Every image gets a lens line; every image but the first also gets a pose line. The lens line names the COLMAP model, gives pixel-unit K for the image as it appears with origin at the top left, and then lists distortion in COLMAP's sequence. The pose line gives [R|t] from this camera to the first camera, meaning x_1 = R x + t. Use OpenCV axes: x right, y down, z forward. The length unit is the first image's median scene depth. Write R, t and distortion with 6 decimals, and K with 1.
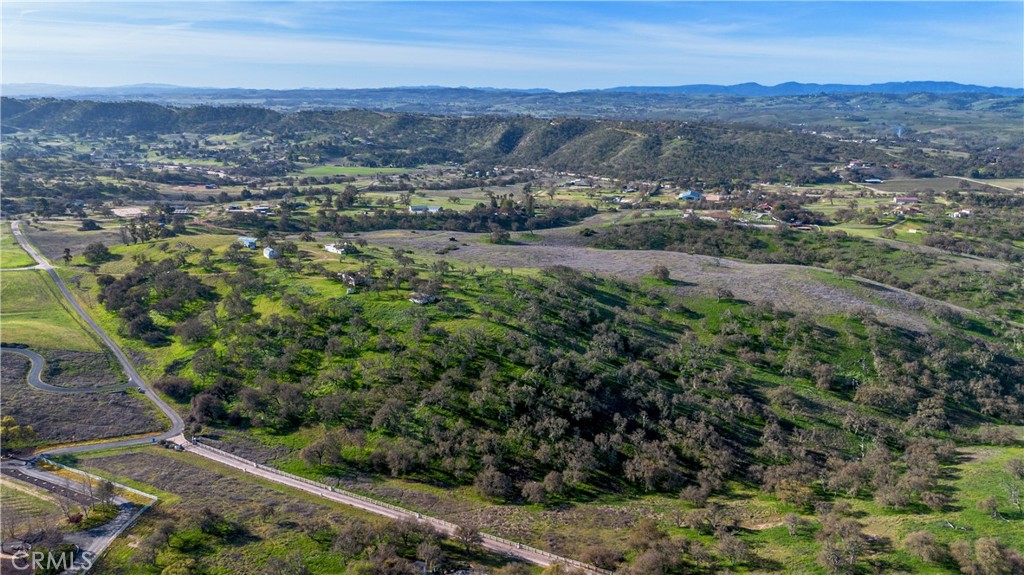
lens RADIAL K [[722.6, 0, 512.0], [0, 722.6, 287.5], [0, 0, 1]] dist [0.070700, -0.075691]
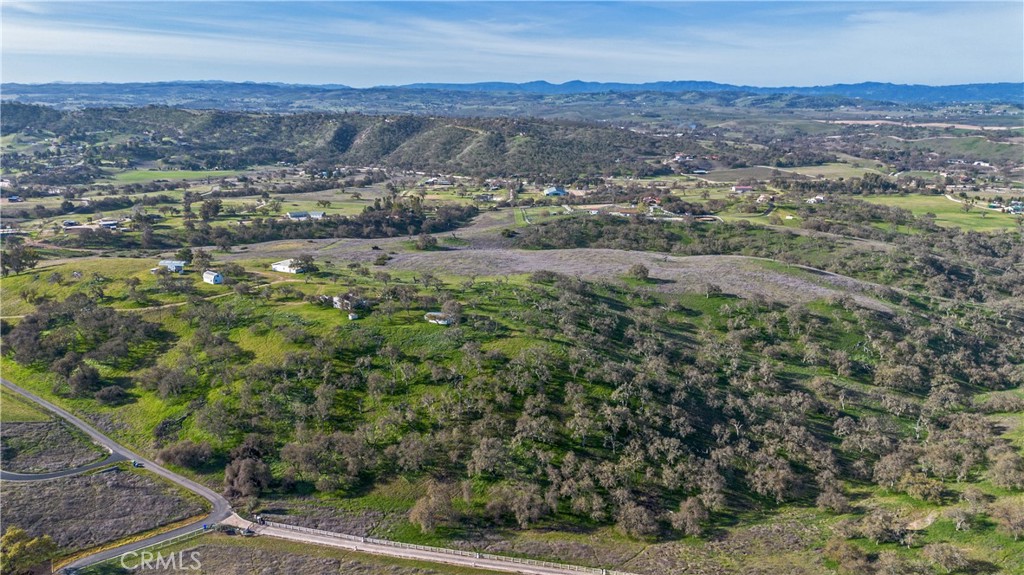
lens RADIAL K [[722.6, 0, 512.0], [0, 722.6, 287.5], [0, 0, 1]] dist [0.070700, -0.075691]
pose [[0.963320, -0.068780, 0.259390, -0.072546], [0.067647, 0.997621, 0.013303, -0.007880], [-0.259687, 0.004731, 0.965681, 0.029625]]
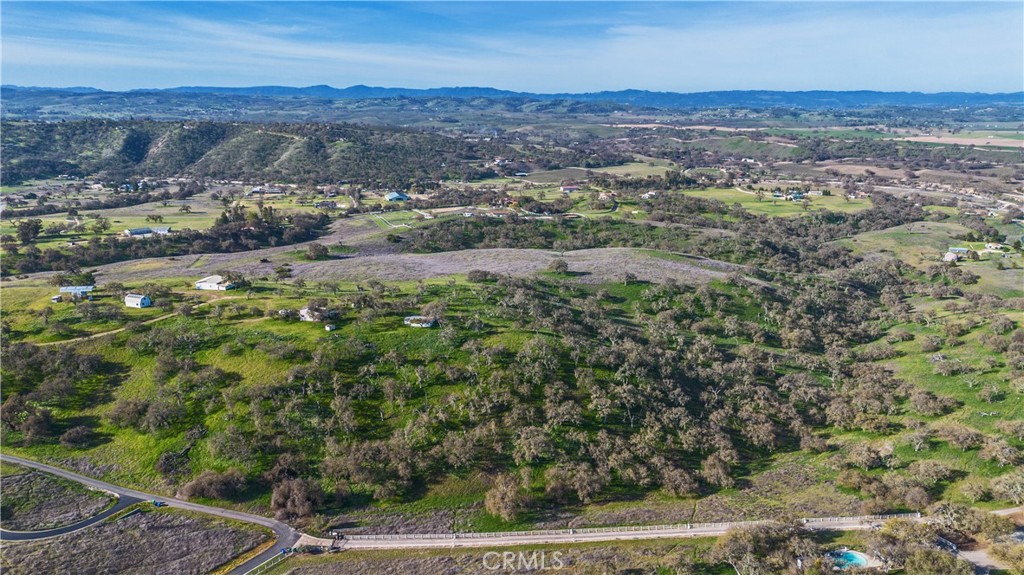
lens RADIAL K [[722.6, 0, 512.0], [0, 722.6, 287.5], [0, 0, 1]] dist [0.070700, -0.075691]
pose [[0.848396, -0.133365, 0.512287, -0.130198], [0.134642, 0.990282, 0.034824, -0.011676], [-0.511953, 0.039430, 0.858108, 0.044148]]
